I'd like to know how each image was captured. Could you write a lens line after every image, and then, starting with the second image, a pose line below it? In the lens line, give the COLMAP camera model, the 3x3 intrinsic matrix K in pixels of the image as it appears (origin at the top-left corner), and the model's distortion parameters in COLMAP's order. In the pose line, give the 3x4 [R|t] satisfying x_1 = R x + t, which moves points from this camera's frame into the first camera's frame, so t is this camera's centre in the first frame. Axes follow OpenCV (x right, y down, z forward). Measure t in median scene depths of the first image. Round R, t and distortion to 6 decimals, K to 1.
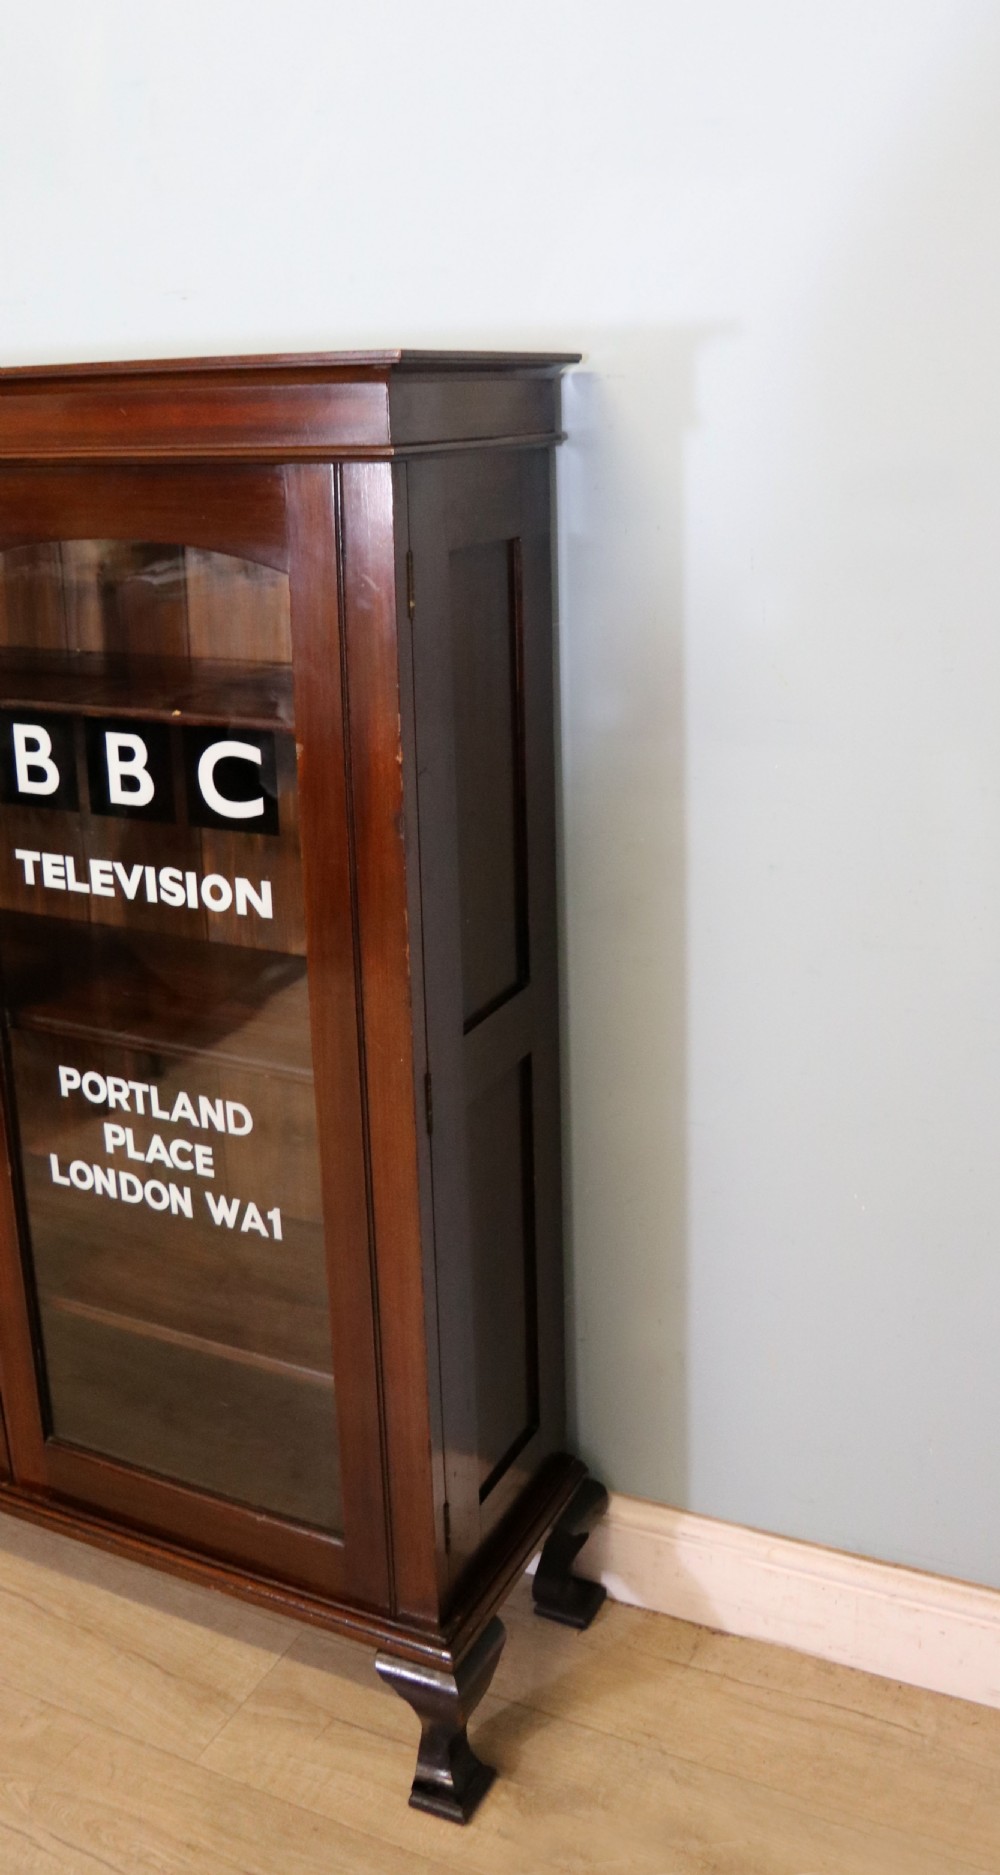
lens RADIAL K [[1697.5, 0, 549.0], [0, 1697.5, 757.4], [0, 0, 1]] dist [-0.159214, 0.078188]
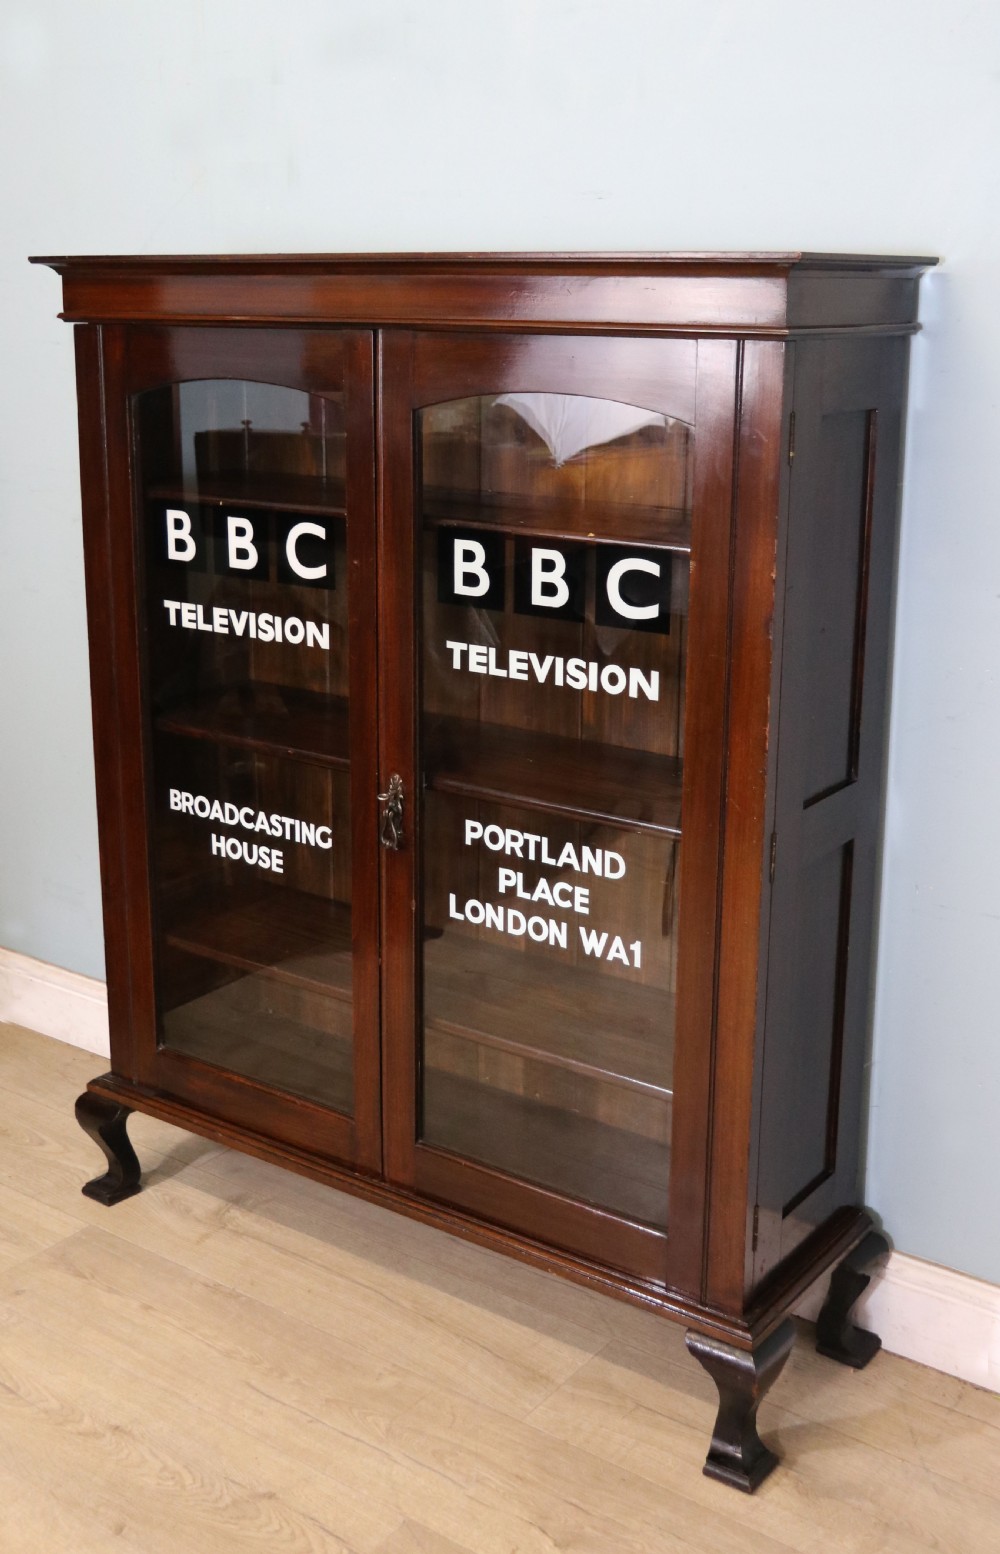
lens RADIAL K [[1821.8, 0, 467.3], [0, 1821.8, 699.4], [0, 0, 1]] dist [-0.022089, 0.000000]
pose [[0.977804, 0.068414, -0.198036, -0.031468], [-0.066608, 0.997655, 0.015777, 0.076320], [0.198651, -0.002236, 0.980068, -0.335116]]
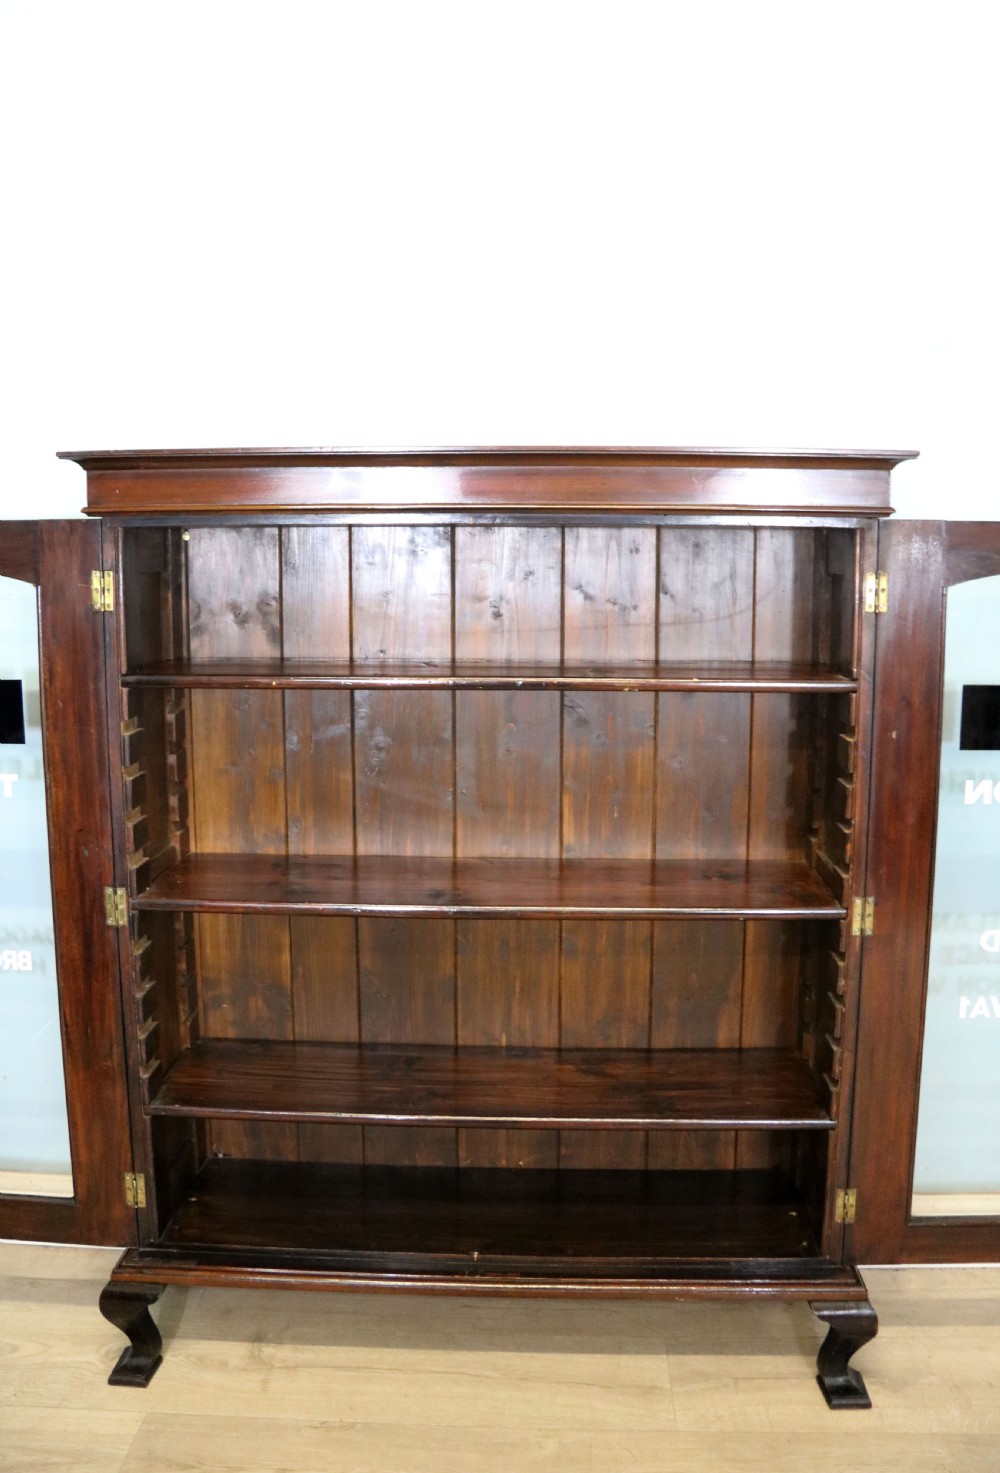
lens RADIAL K [[1250.5, 0, 513.9], [0, 1250.5, 668.0], [0, 0, 1]] dist [-0.163899, 0.093464]
pose [[0.918145, -0.019820, 0.395748, -0.771611], [0.066251, 0.992368, -0.104004, 0.064967], [-0.390666, 0.121709, 0.912451, 0.031251]]
